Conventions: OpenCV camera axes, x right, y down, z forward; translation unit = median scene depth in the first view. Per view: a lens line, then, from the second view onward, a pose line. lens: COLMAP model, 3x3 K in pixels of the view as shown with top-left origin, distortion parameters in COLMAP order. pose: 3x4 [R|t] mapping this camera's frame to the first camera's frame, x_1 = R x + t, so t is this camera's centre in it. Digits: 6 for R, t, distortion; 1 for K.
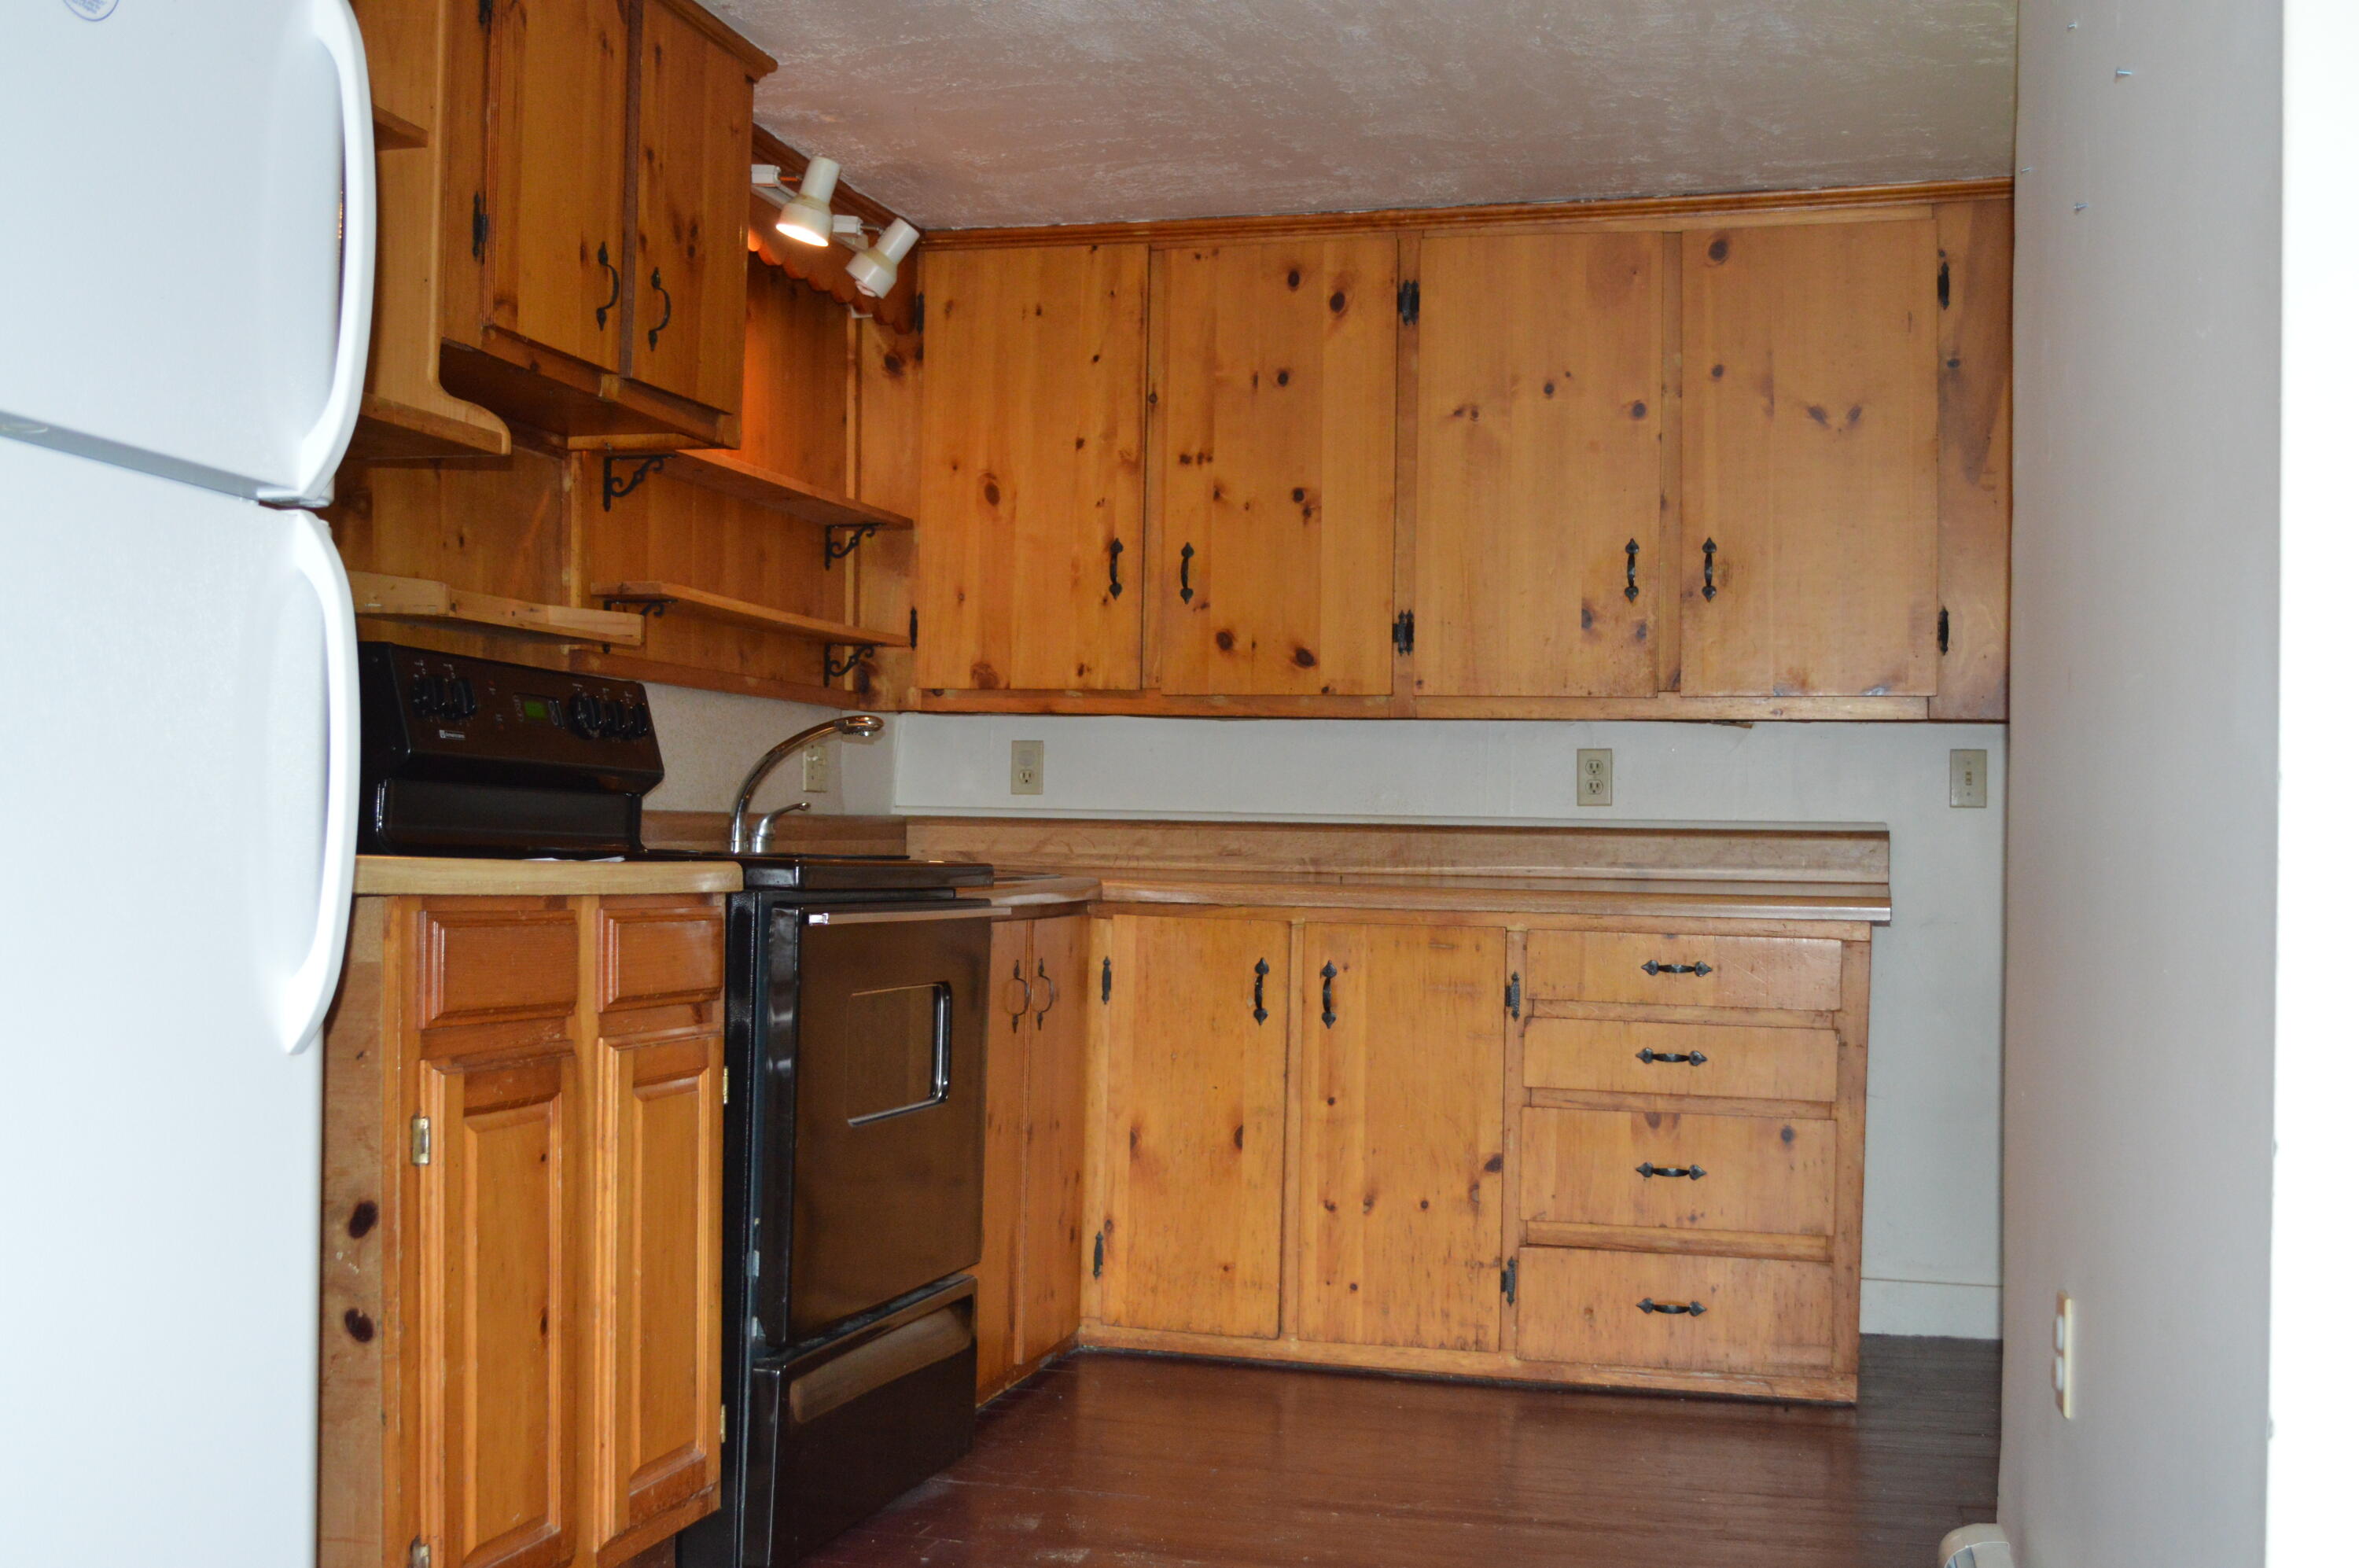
lens RADIAL K [[2614.2, 0, 1179.5], [0, 2614.2, 784.0], [0, 0, 1]] dist [-0.007764, -0.017655]
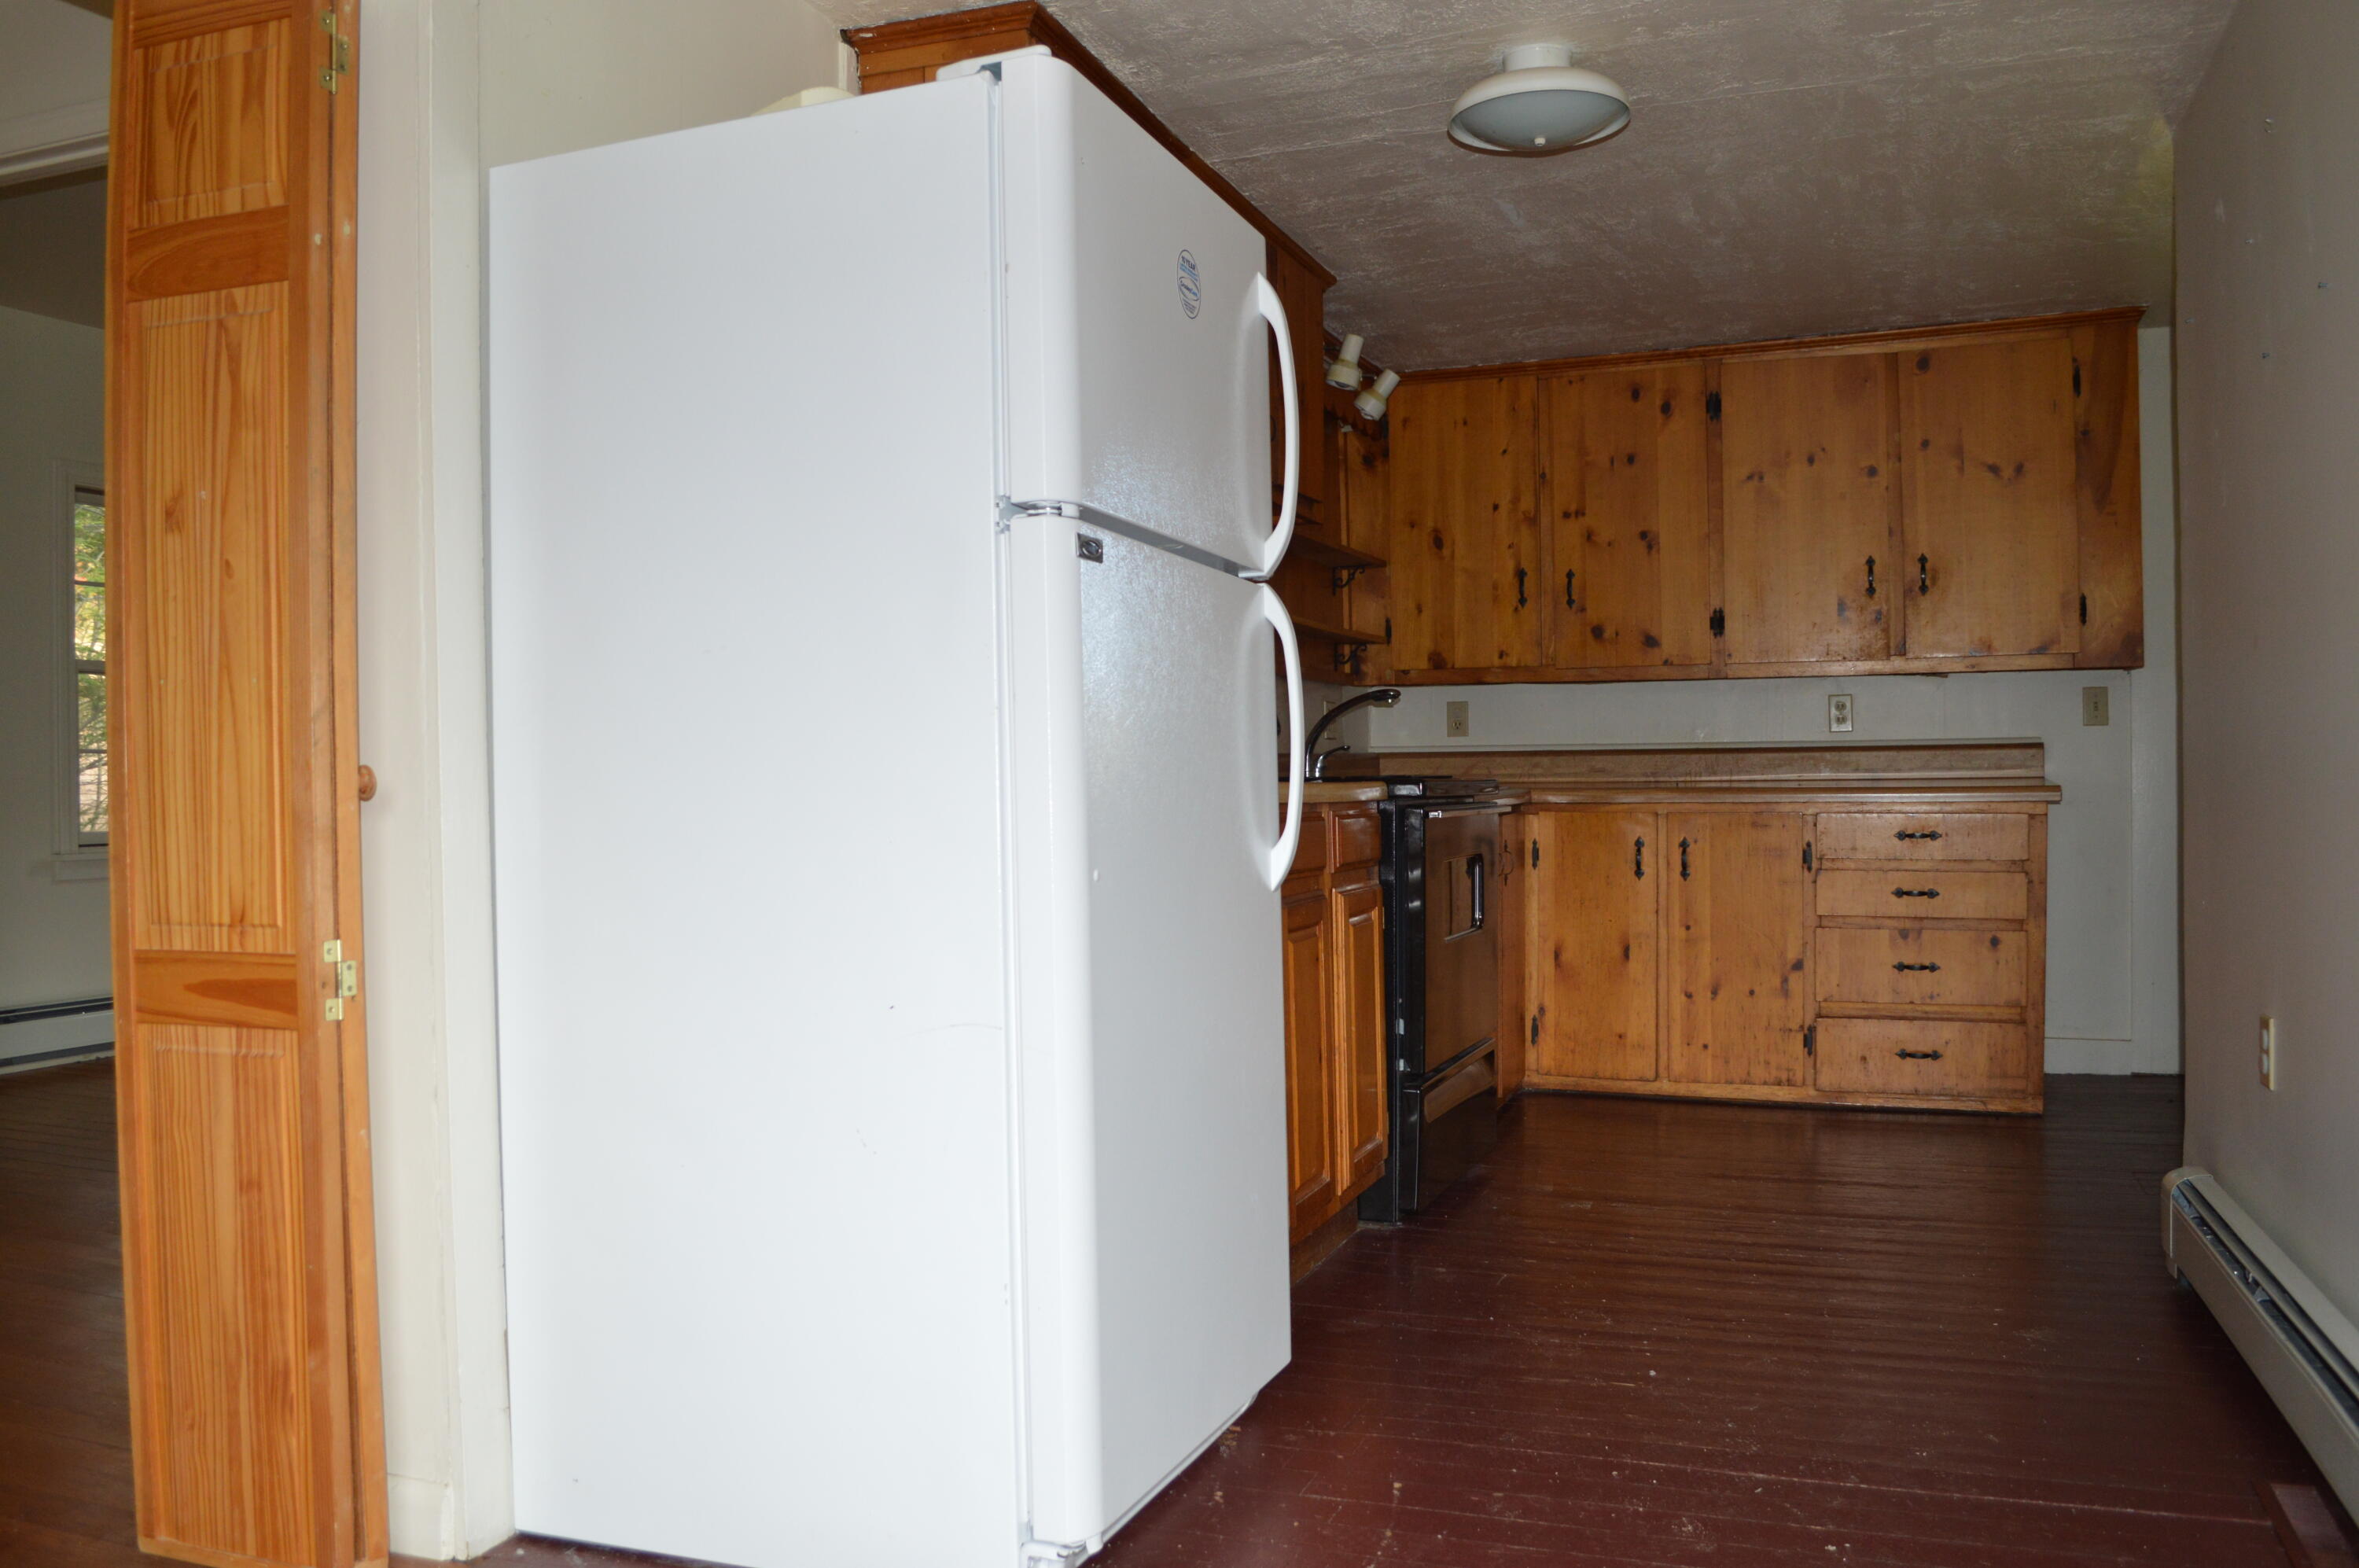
lens RADIAL K [[1868.0, 0, 1179.5], [0, 1868.0, 784.0], [0, 0, 1]] dist [-0.049829, 0.002931]
pose [[0.994565, -0.029586, -0.099820, -0.125560], [0.032320, 0.999142, 0.025883, -0.002009], [0.098969, -0.028969, 0.994669, -0.121230]]
